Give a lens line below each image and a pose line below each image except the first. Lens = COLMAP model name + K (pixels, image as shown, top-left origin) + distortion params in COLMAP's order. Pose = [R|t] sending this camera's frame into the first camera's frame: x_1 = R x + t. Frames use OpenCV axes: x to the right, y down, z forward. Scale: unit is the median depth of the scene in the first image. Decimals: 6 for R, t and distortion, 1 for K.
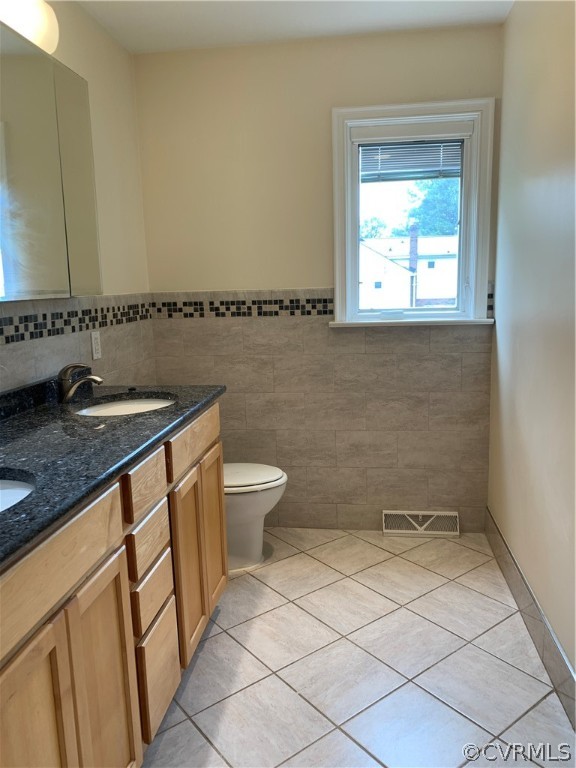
lens RADIAL K [[587.6, 0, 301.1], [0, 587.6, 380.0], [0, 0, 1]] dist [0.035358, -0.038059]
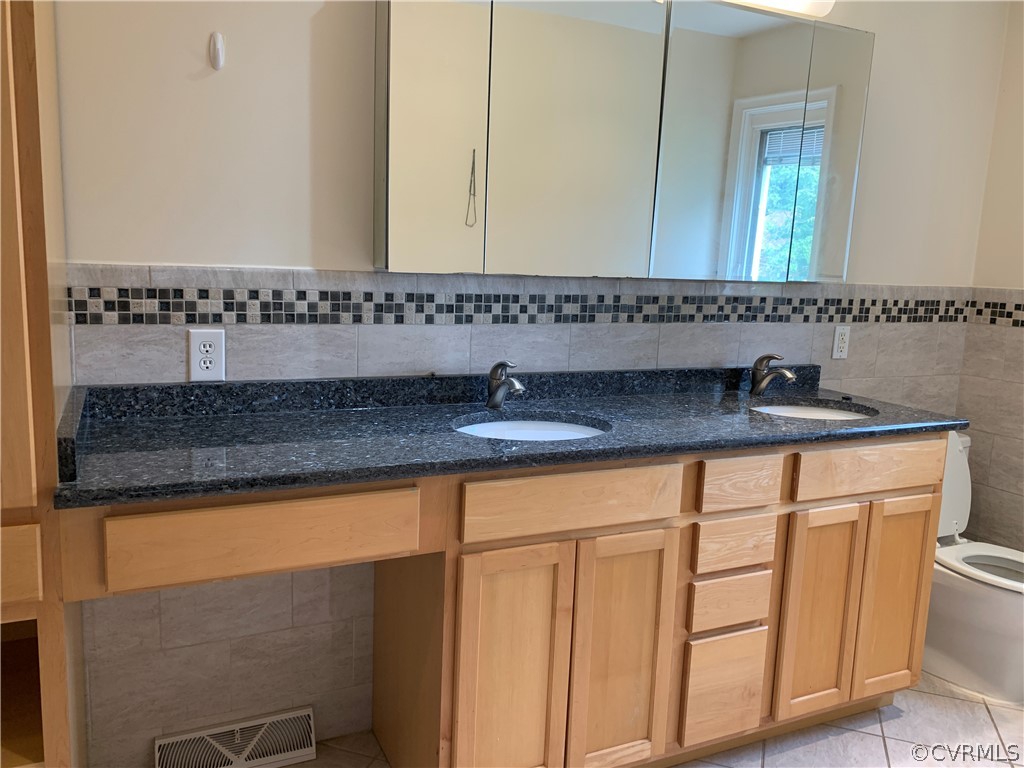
lens RADIAL K [[783.5, 0, 513.6], [0, 783.5, 381.7], [0, 0, 1]] dist [0.035358, -0.038059]
pose [[0.520842, 0.182319, -0.833957, 0.327751], [-0.193306, 0.976739, 0.092806, -0.016496], [0.831478, 0.112872, 0.543970, 0.007928]]
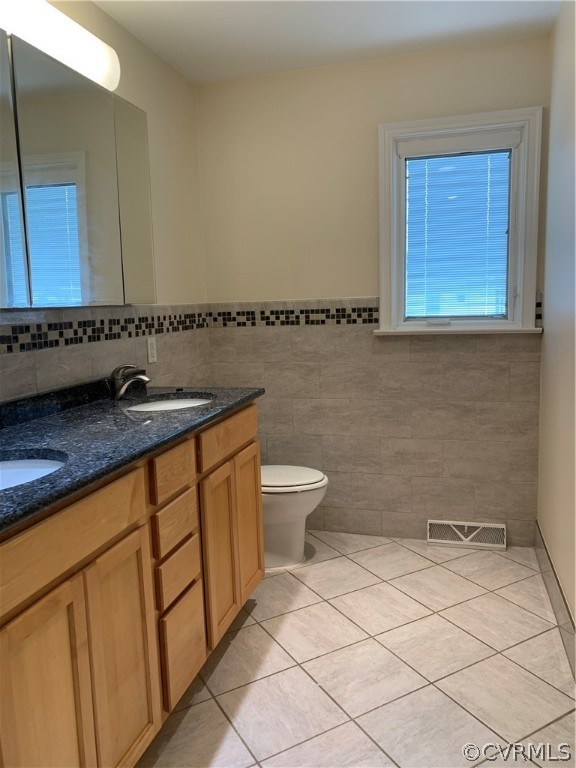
lens RADIAL K [[587.6, 0, 294.0], [0, 587.6, 374.7], [0, 0, 1]] dist [0.035358, -0.038059]
pose [[0.988556, 0.014047, -0.150196, 0.072002], [-0.019255, 0.999261, -0.033277, 0.016585], [0.149618, 0.035789, 0.988096, -0.033964]]
